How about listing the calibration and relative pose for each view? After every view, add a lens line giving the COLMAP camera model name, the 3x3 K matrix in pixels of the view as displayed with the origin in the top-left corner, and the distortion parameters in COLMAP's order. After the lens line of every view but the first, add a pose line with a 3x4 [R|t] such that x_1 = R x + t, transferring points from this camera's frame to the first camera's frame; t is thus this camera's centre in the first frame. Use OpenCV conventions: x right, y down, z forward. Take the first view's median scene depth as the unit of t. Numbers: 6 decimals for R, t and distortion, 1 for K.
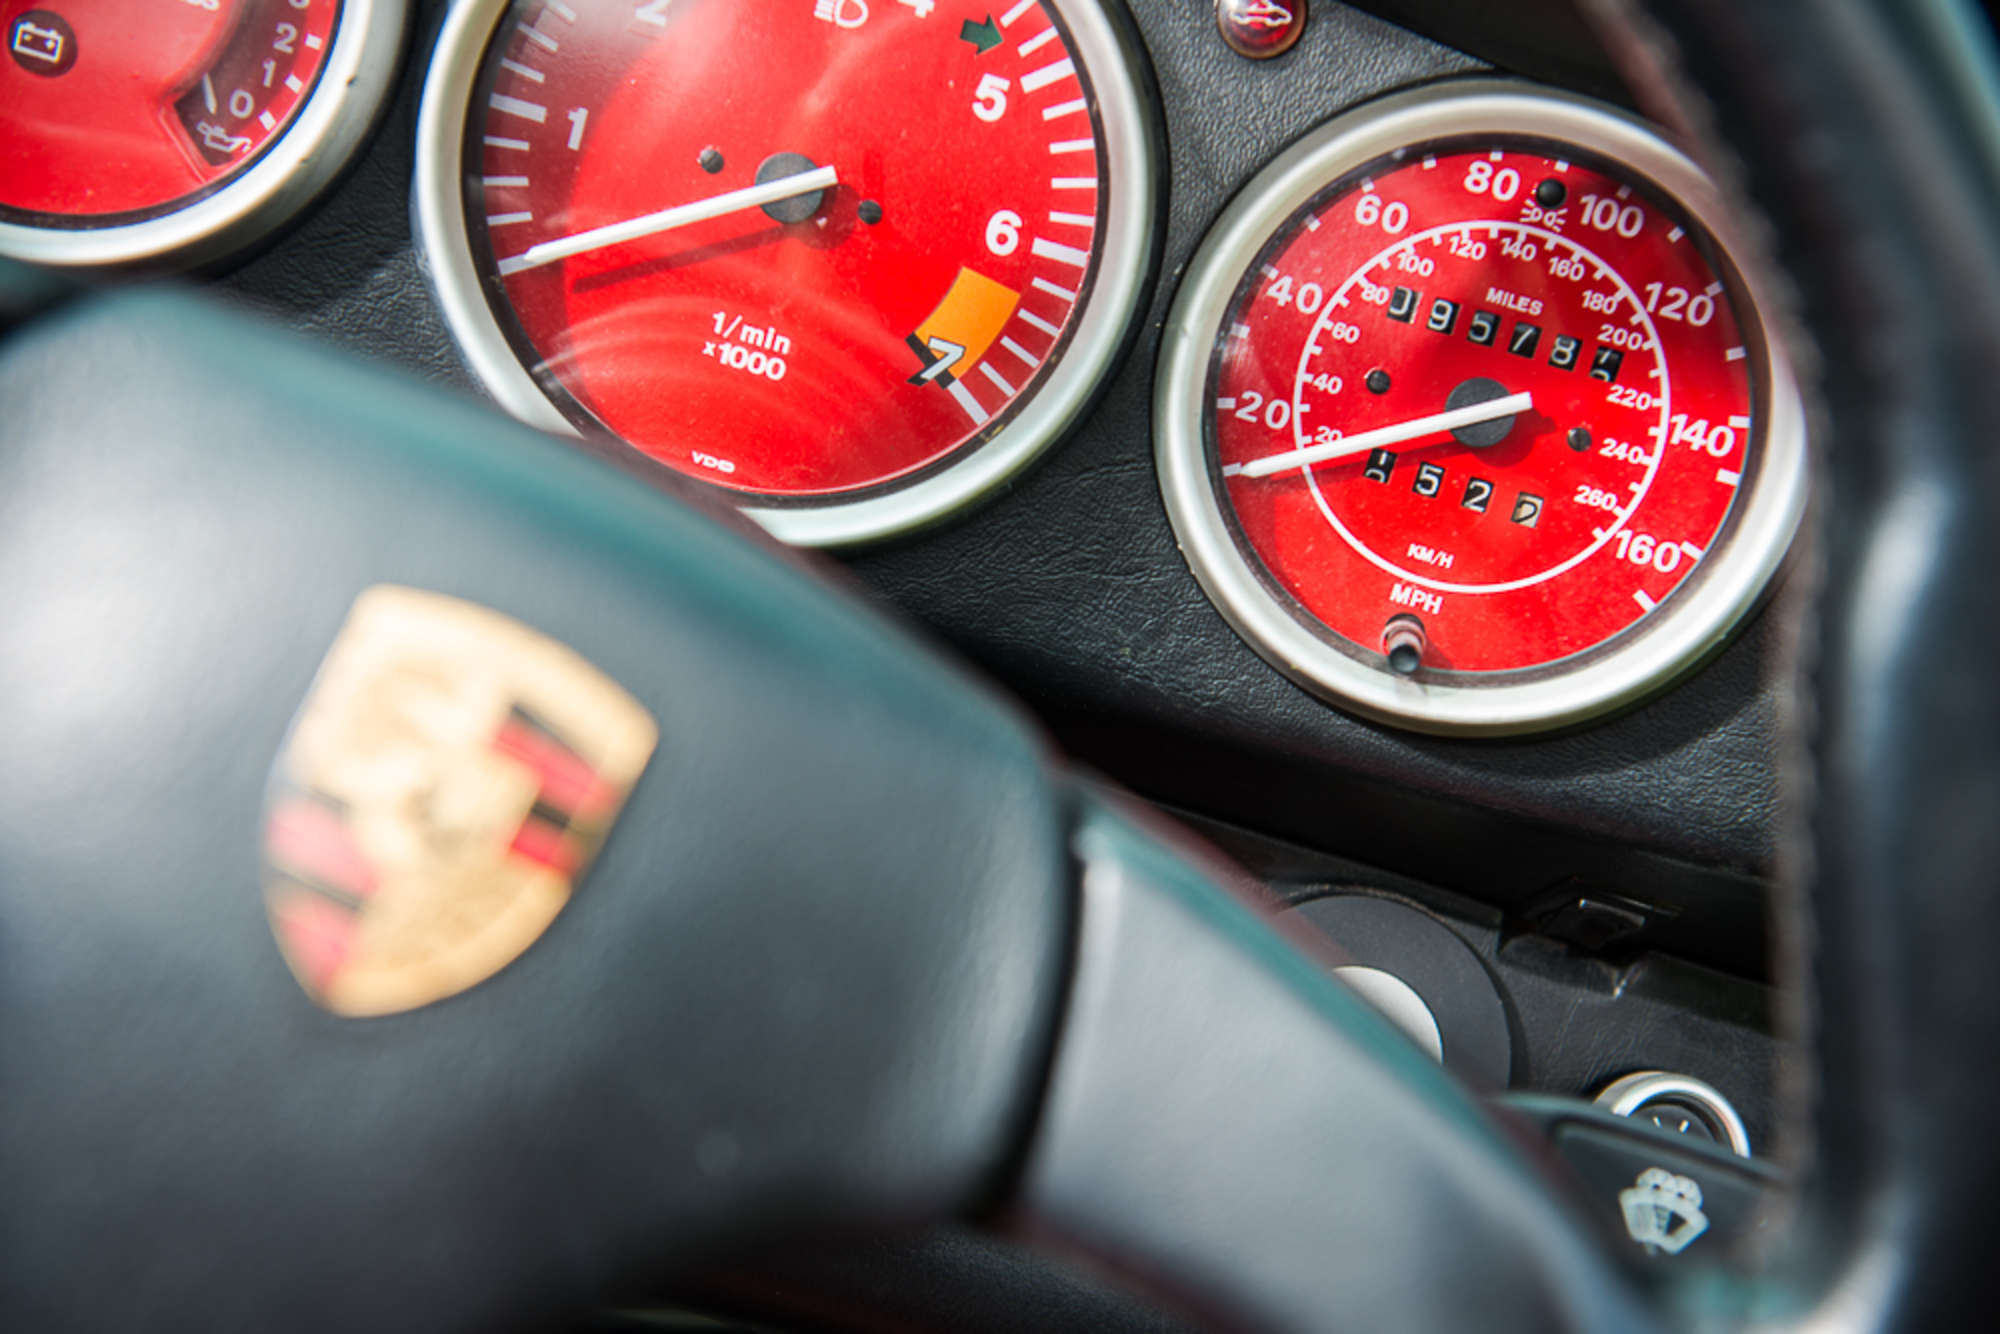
lens RADIAL K [[2719.9, 0, 1000.6], [0, 2719.9, 667.3], [0, 0, 1]] dist [-0.015301, 0.000000]
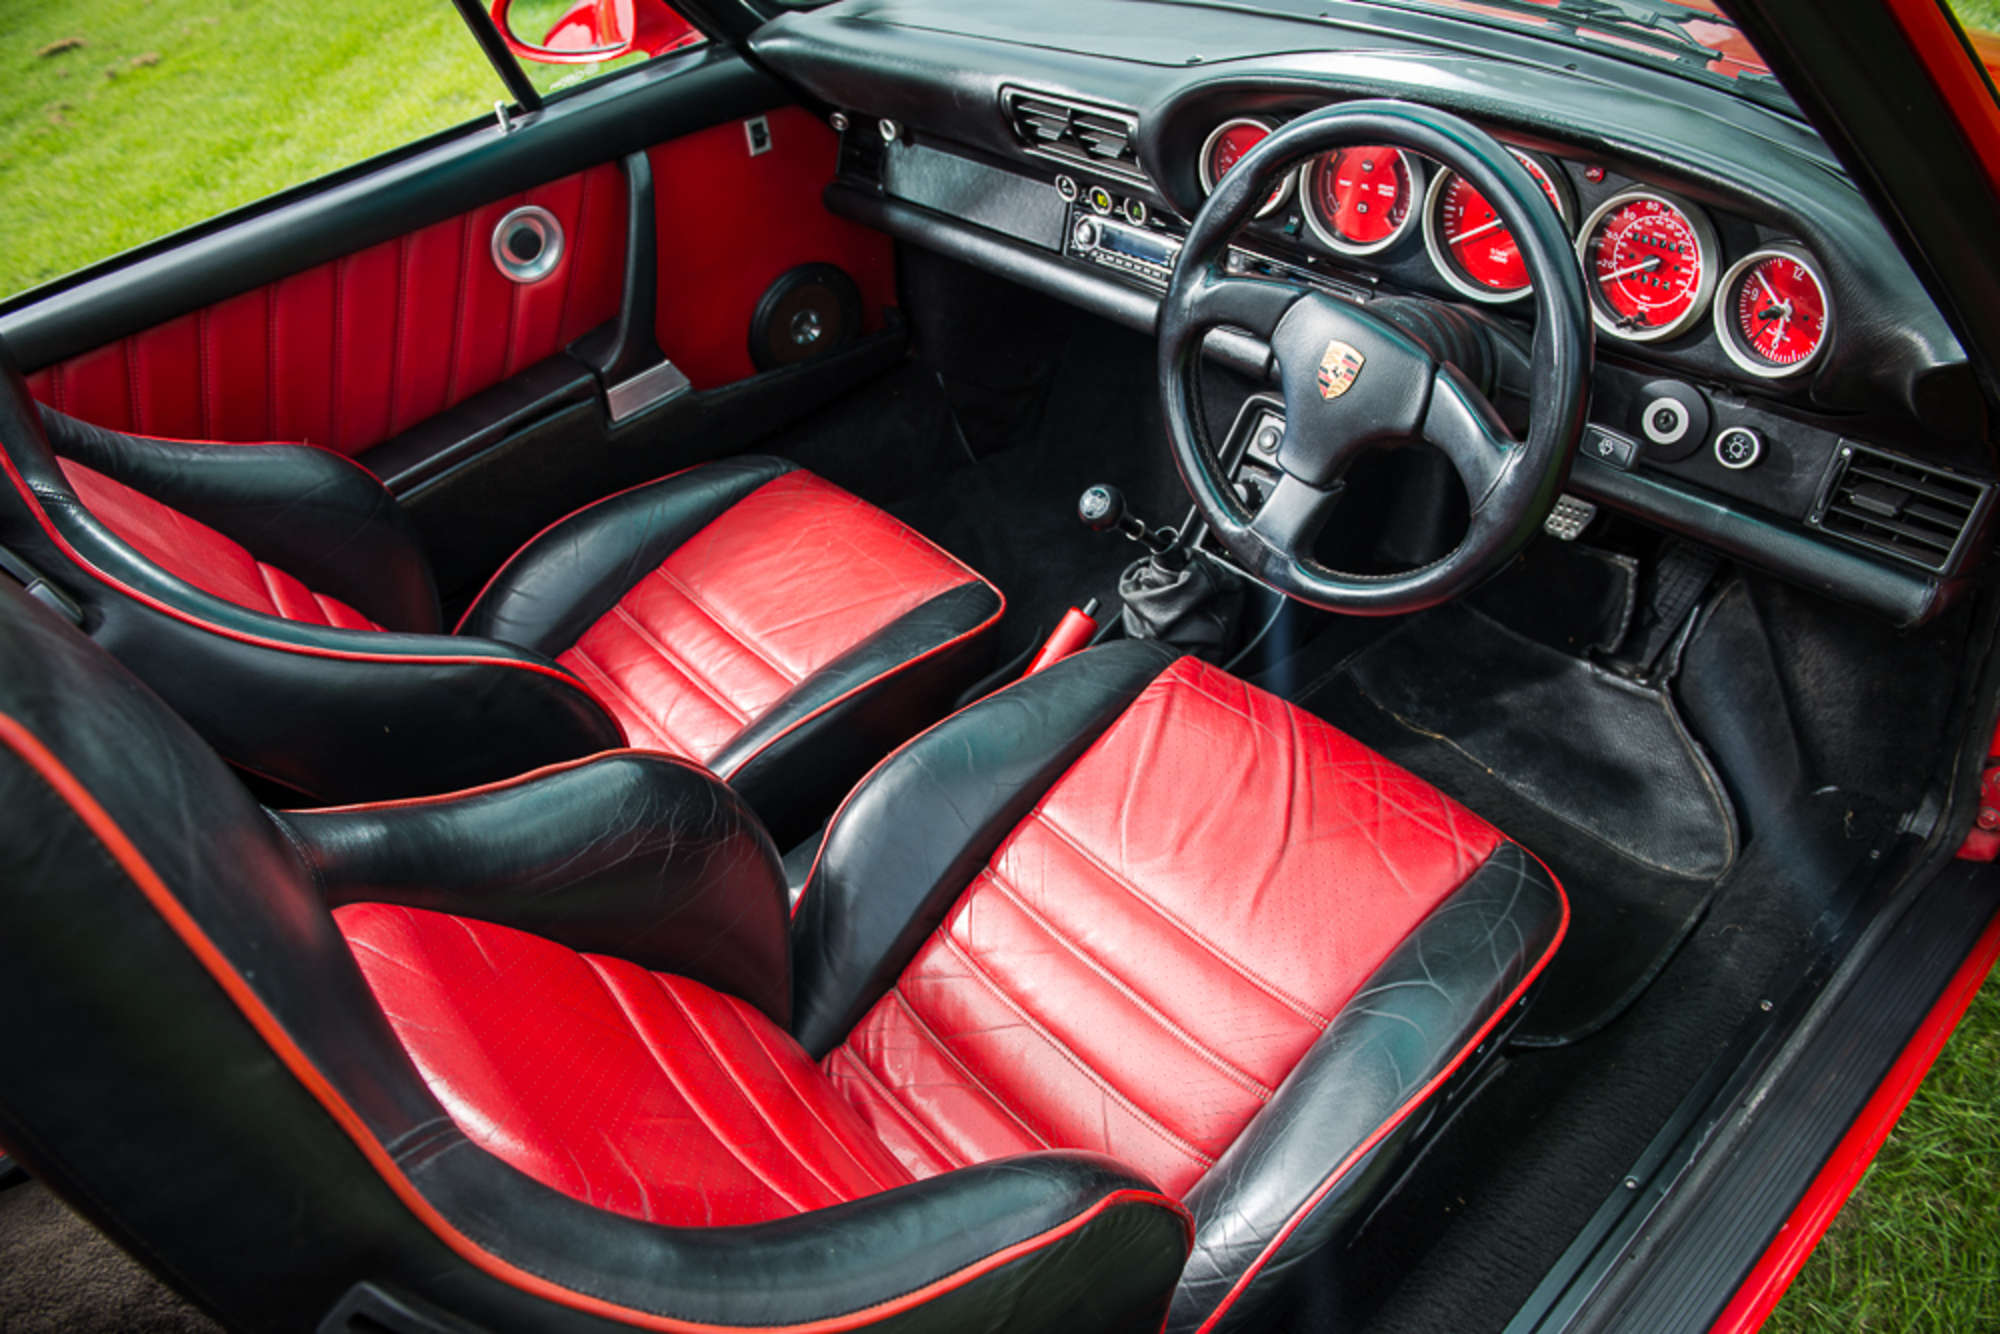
lens RADIAL K [[1373.7, 0, 1000.8], [0, 1373.7, 667.3], [0, 0, 1]] dist [-0.000071, 0.000047]
pose [[0.619938, 0.171000, -0.765791, 1.294744], [0.076677, 0.958090, 0.276013, -0.159298], [0.780896, -0.229829, 0.580845, -1.171282]]
